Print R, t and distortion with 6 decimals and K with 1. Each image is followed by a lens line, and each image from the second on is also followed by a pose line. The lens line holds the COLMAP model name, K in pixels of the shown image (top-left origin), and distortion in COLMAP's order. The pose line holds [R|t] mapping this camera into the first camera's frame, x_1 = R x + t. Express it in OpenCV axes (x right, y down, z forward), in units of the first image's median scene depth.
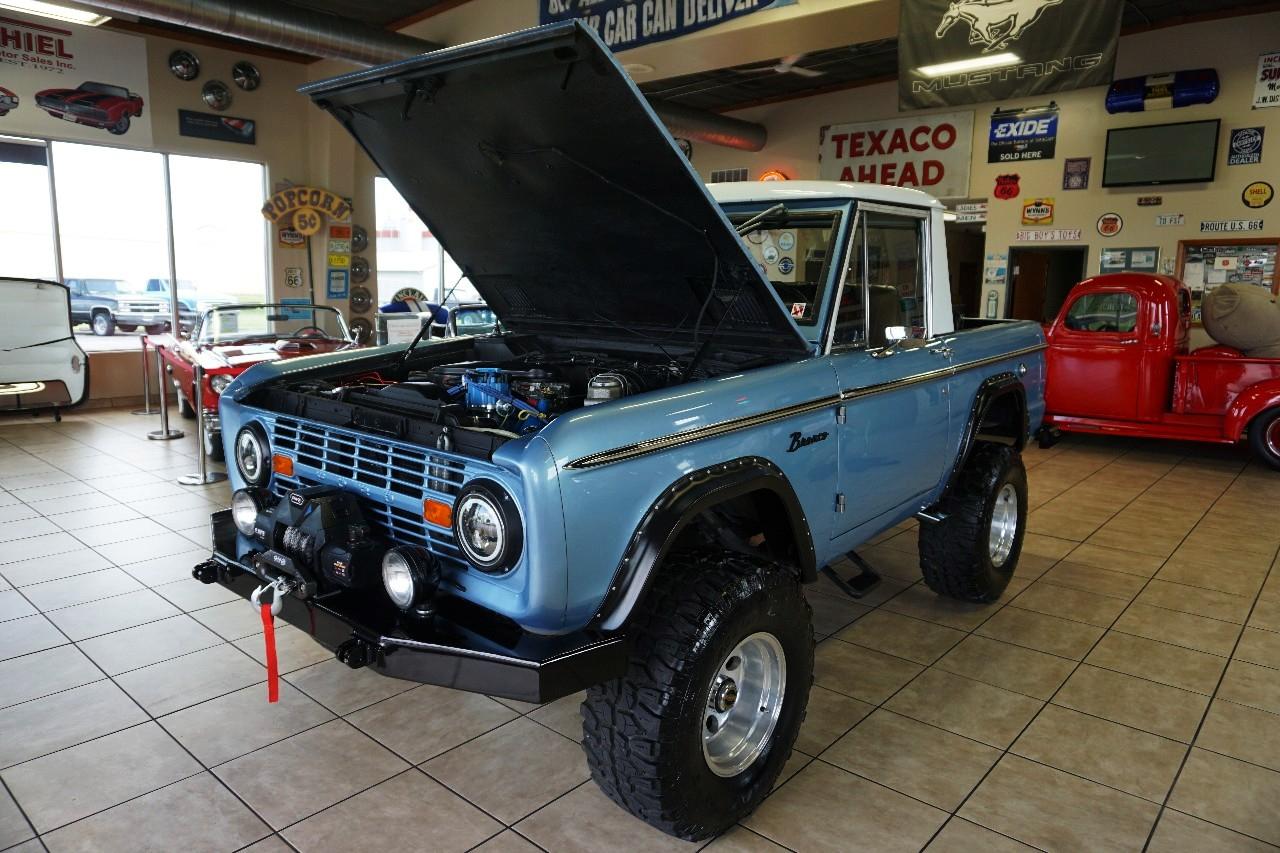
lens RADIAL K [[849.7, 0, 634.9], [0, 849.7, 424.3], [0, 0, 1]] dist [-0.047075, 0.035249]
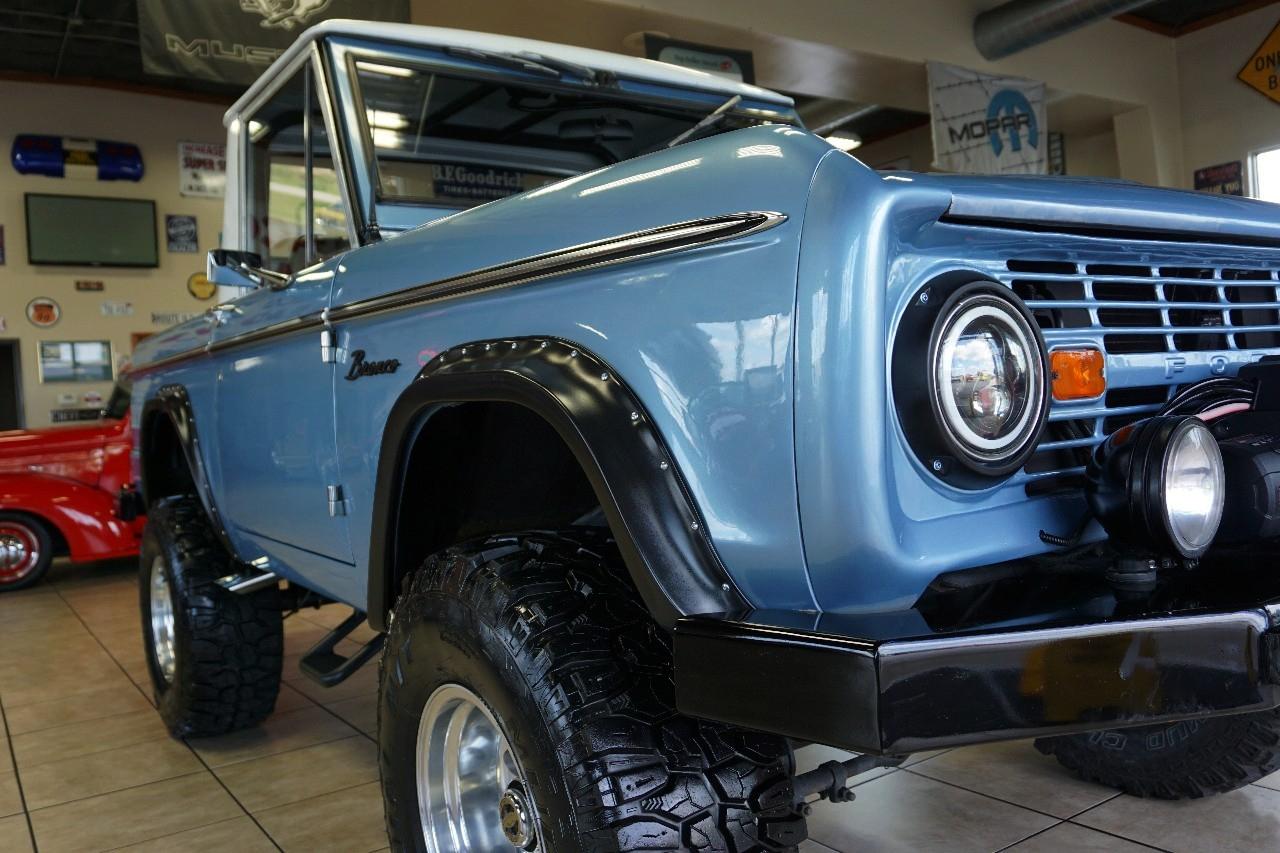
lens RADIAL K [[1019.6, 0, 631.7], [0, 1019.6, 427.9], [0, 0, 1]] dist [0.005550, 0.005153]
pose [[0.248024, -0.041423, 0.967868, -0.554654], [0.229220, 0.973225, -0.017087, 0.021768], [-0.941245, 0.226092, 0.250878, 0.663185]]
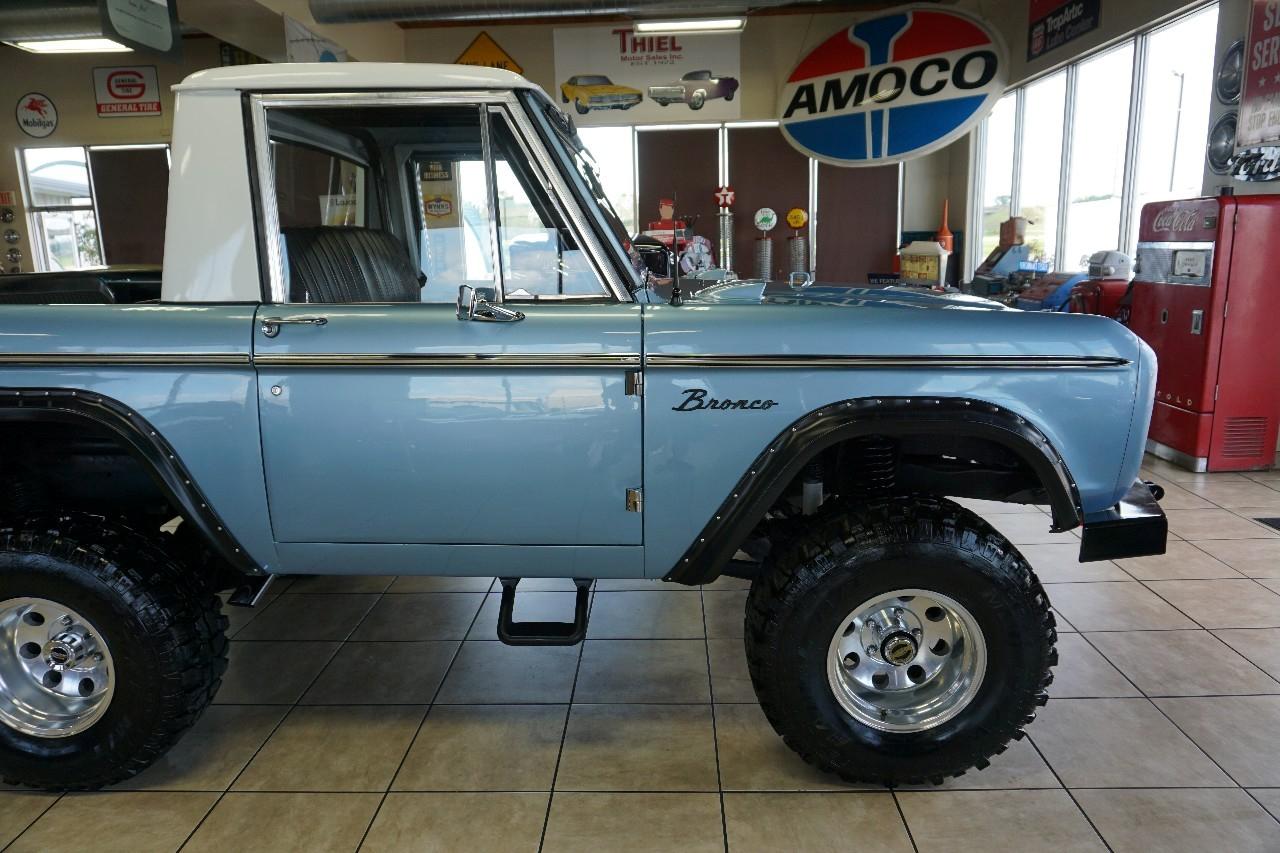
lens RADIAL K [[842.4, 0, 634.2], [0, 842.4, 424.0], [0, 0, 1]] dist [-0.022710, 0.007833]
pose [[-0.636706, -0.158225, 0.754699, -0.507344], [0.142802, 0.937598, 0.317046, -0.187243], [-0.757768, 0.309638, -0.574380, 1.193277]]
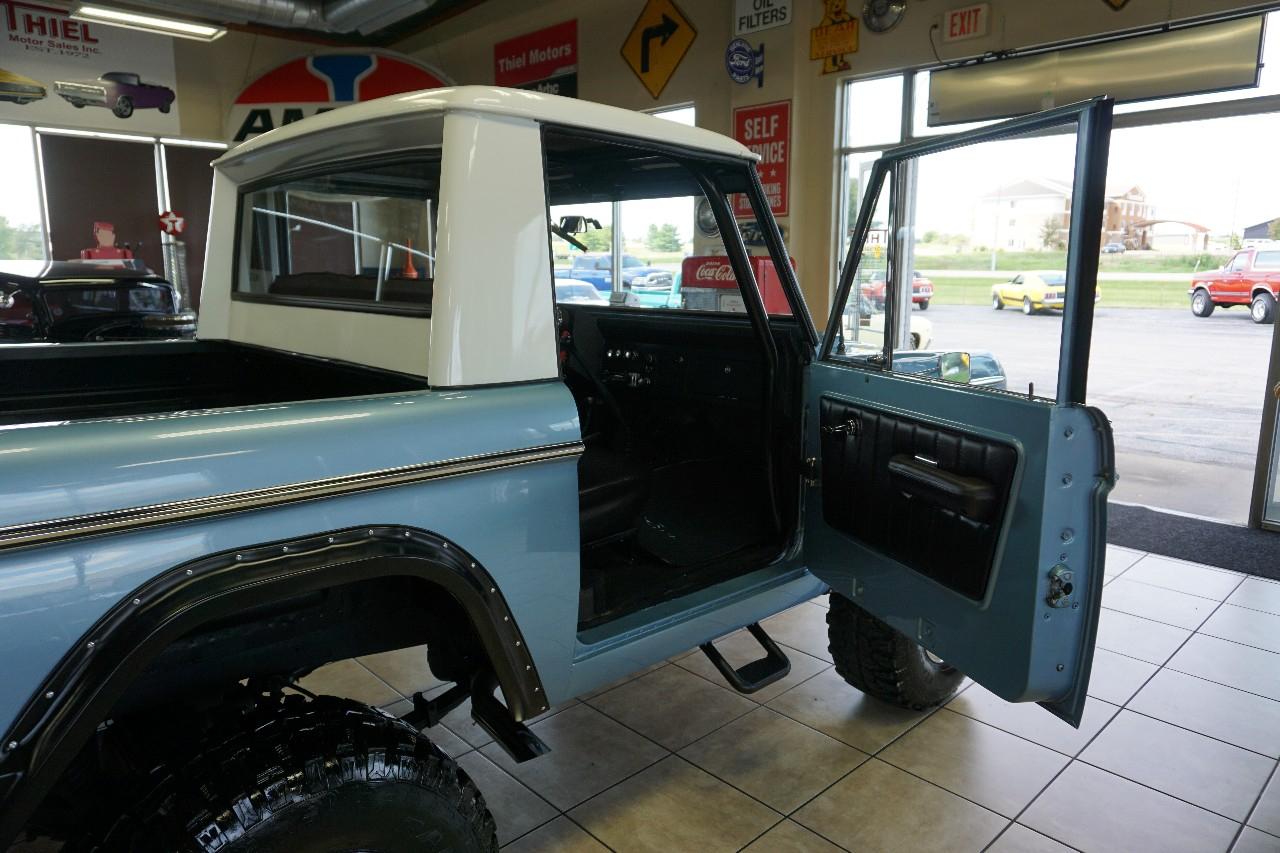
lens RADIAL K [[851.5, 0, 633.8], [0, 851.5, 422.0], [0, 0, 1]] dist [-0.043732, 0.034752]
pose [[-0.995682, -0.034130, 0.086329, -0.045821], [-0.002764, 0.940447, 0.339929, -0.250843], [-0.092790, 0.338222, -0.936481, 1.451181]]
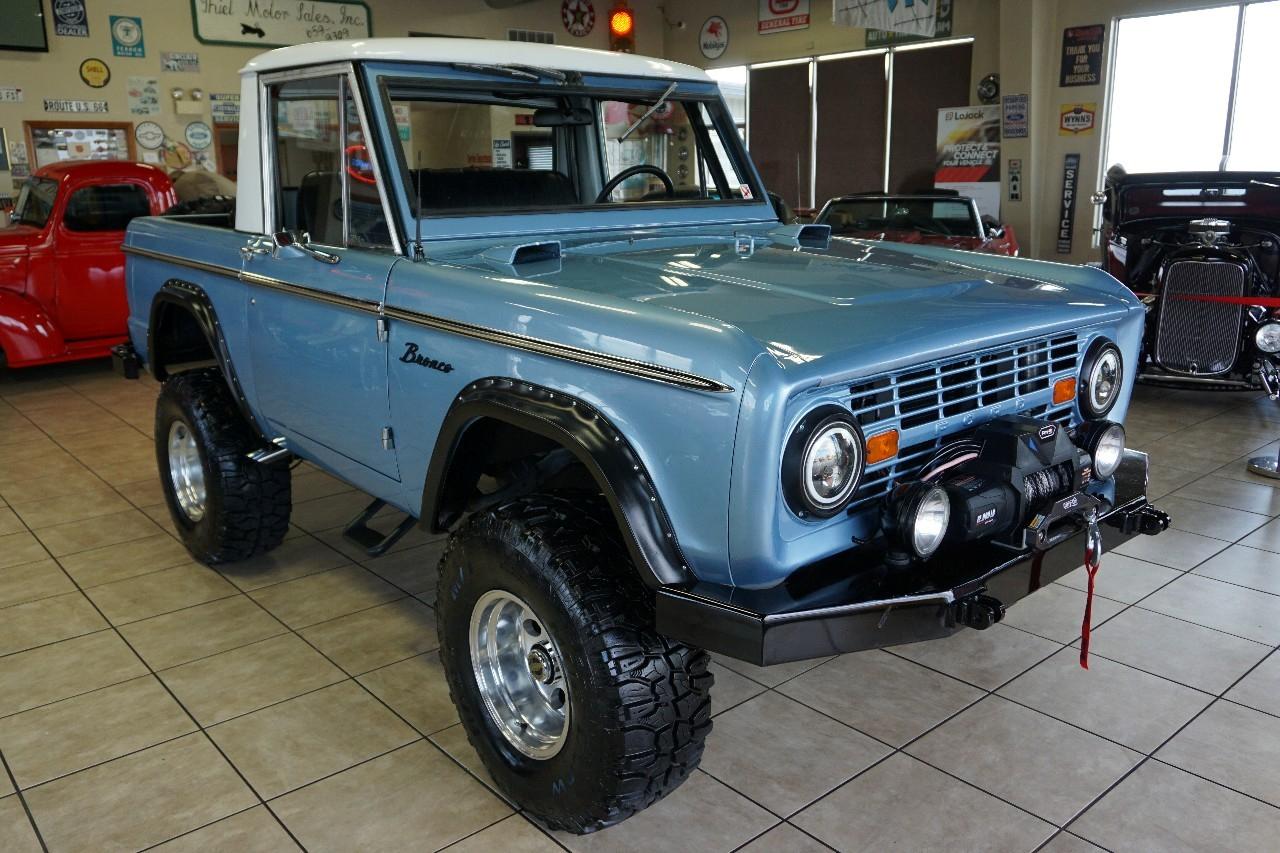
lens RADIAL K [[1017.1, 0, 636.7], [0, 1017.1, 425.2], [0, 0, 1]] dist [-0.007342, 0.005914]
pose [[0.133356, -0.250623, 0.958856, -0.741243], [0.178255, 0.957785, 0.225551, -0.112165], [-0.974906, 0.140842, 0.172402, 0.645185]]
